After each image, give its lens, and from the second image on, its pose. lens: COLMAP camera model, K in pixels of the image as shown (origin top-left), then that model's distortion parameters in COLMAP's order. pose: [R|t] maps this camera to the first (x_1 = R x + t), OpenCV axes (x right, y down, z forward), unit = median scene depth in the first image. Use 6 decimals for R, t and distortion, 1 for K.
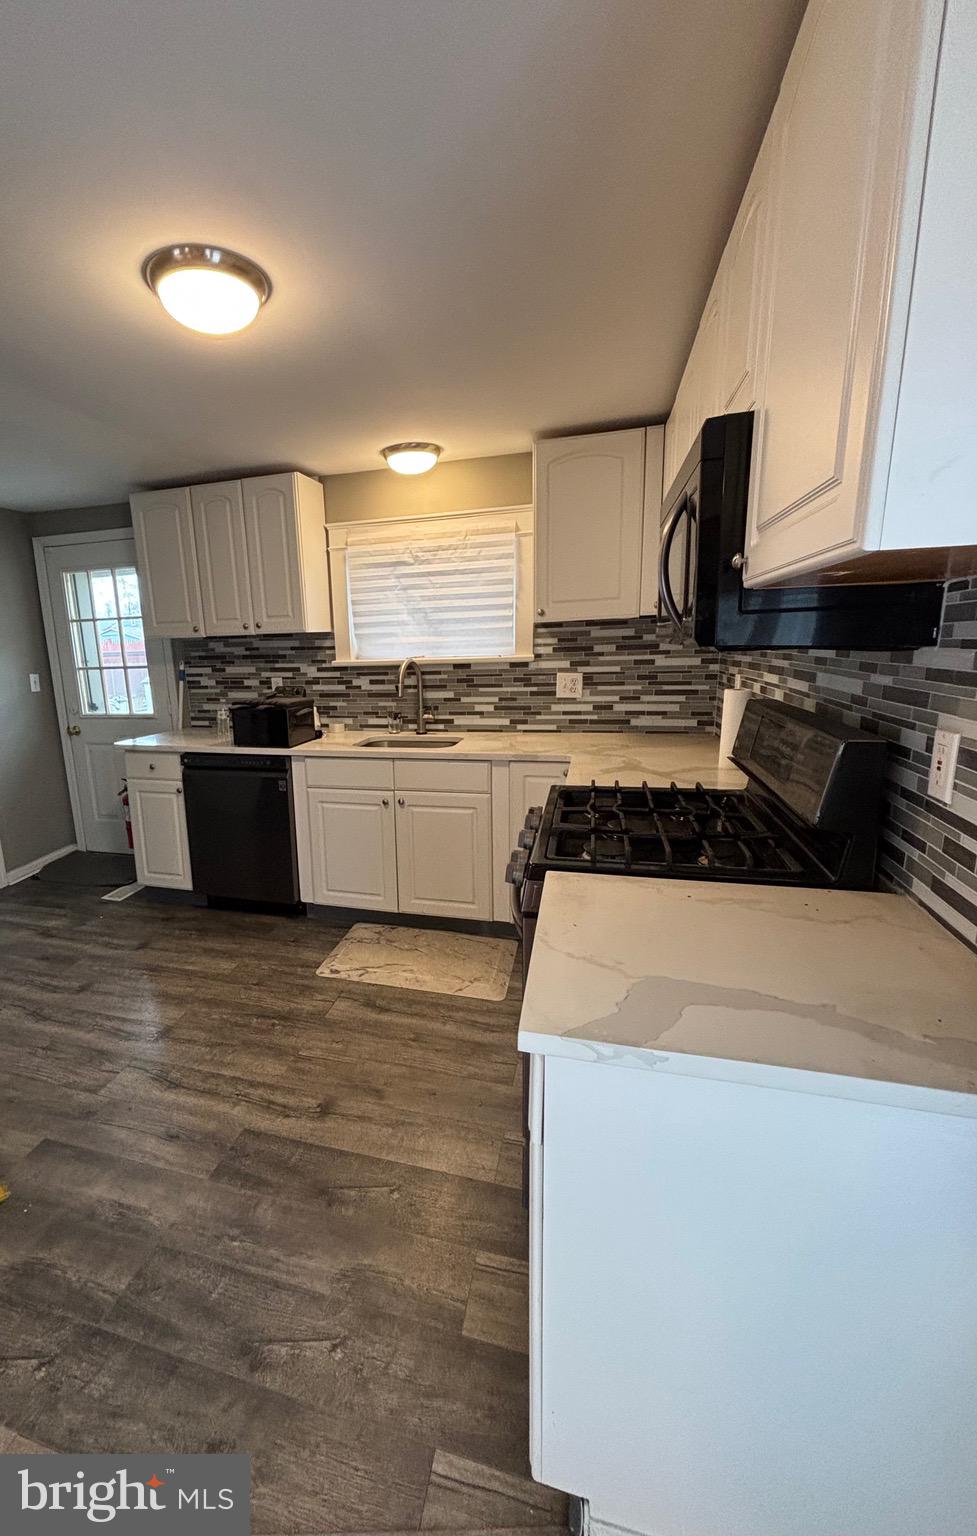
lens RADIAL K [[616.7, 0, 404.2], [0, 616.7, 768.8], [0, 0, 1]] dist [0.054204, -0.039879]
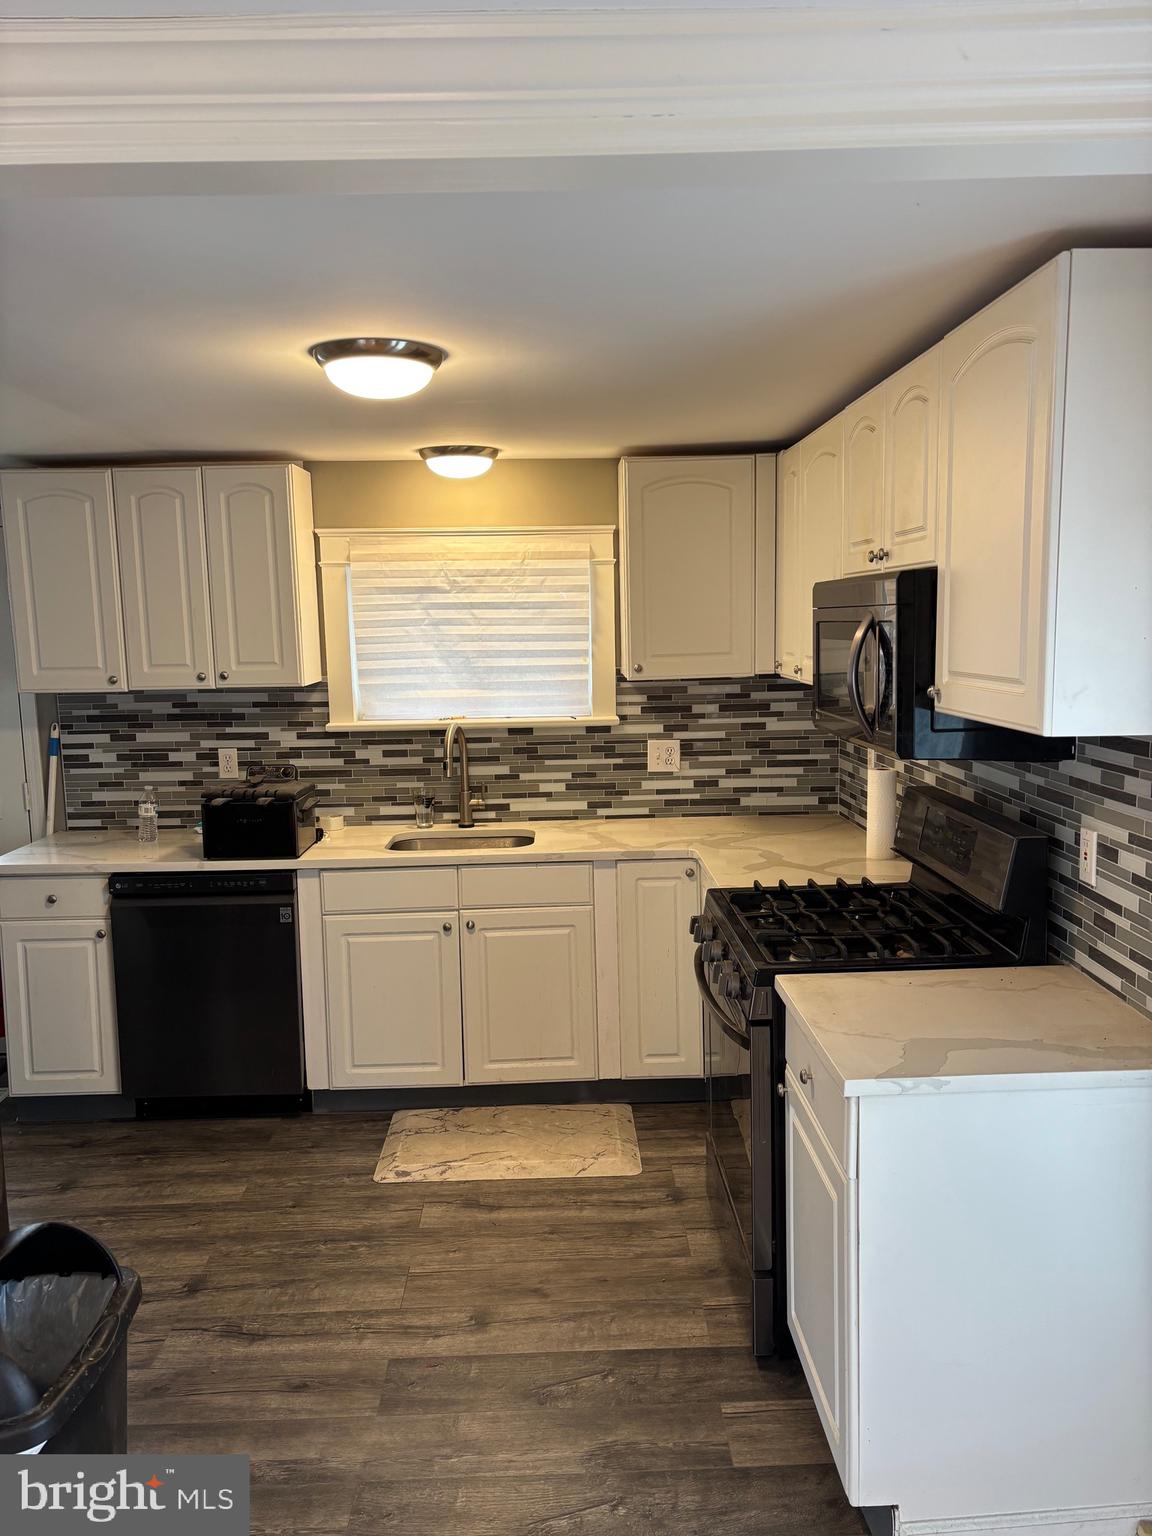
lens RADIAL K [[1147.2, 0, 576.0], [0, 1147.2, 768.0], [0, 0, 1]] dist [0.098364, -0.106856]
pose [[0.949211, -0.026123, 0.313554, -0.279358], [0.052298, 0.995784, -0.075356, -0.019311], [-0.310264, 0.087927, 0.946576, -0.300121]]
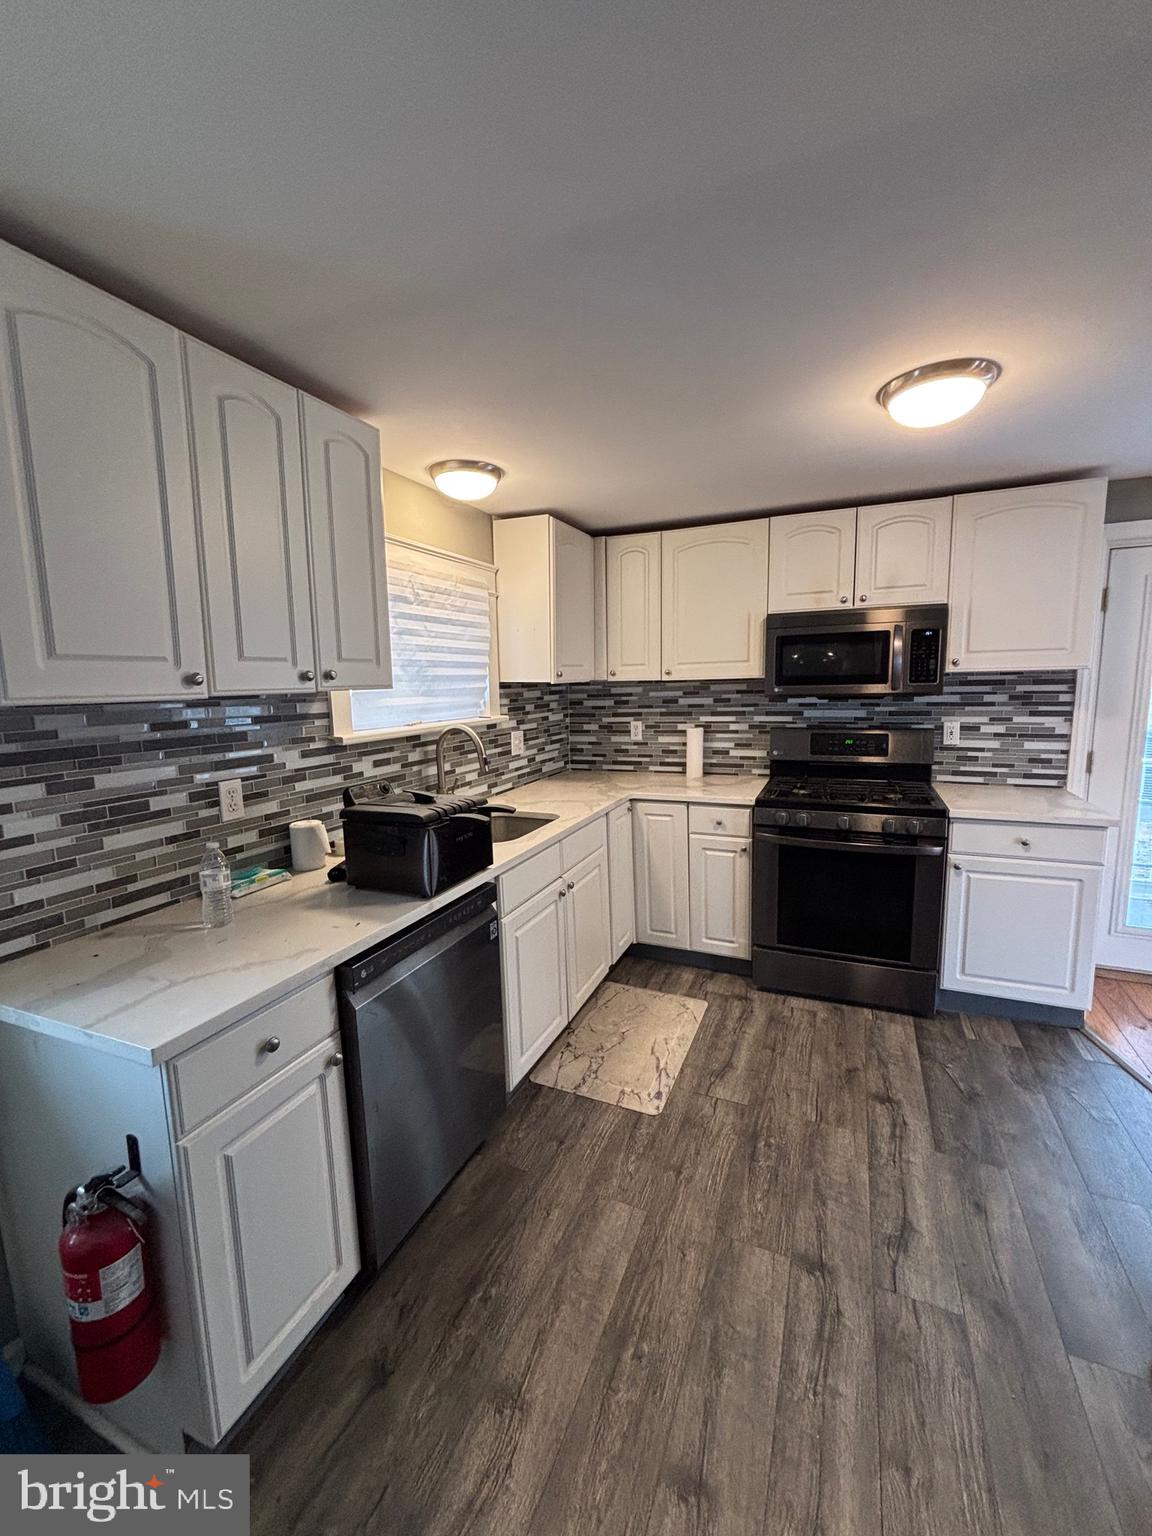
lens RADIAL K [[618.8, 0, 576.0], [0, 618.8, 768.0], [0, 0, 1]] dist [0.006228, -0.003308]
pose [[0.116704, -0.110893, 0.986956, -0.758344], [0.220167, 0.971910, 0.083169, -0.159251], [-0.968456, 0.207589, 0.137840, 0.772784]]
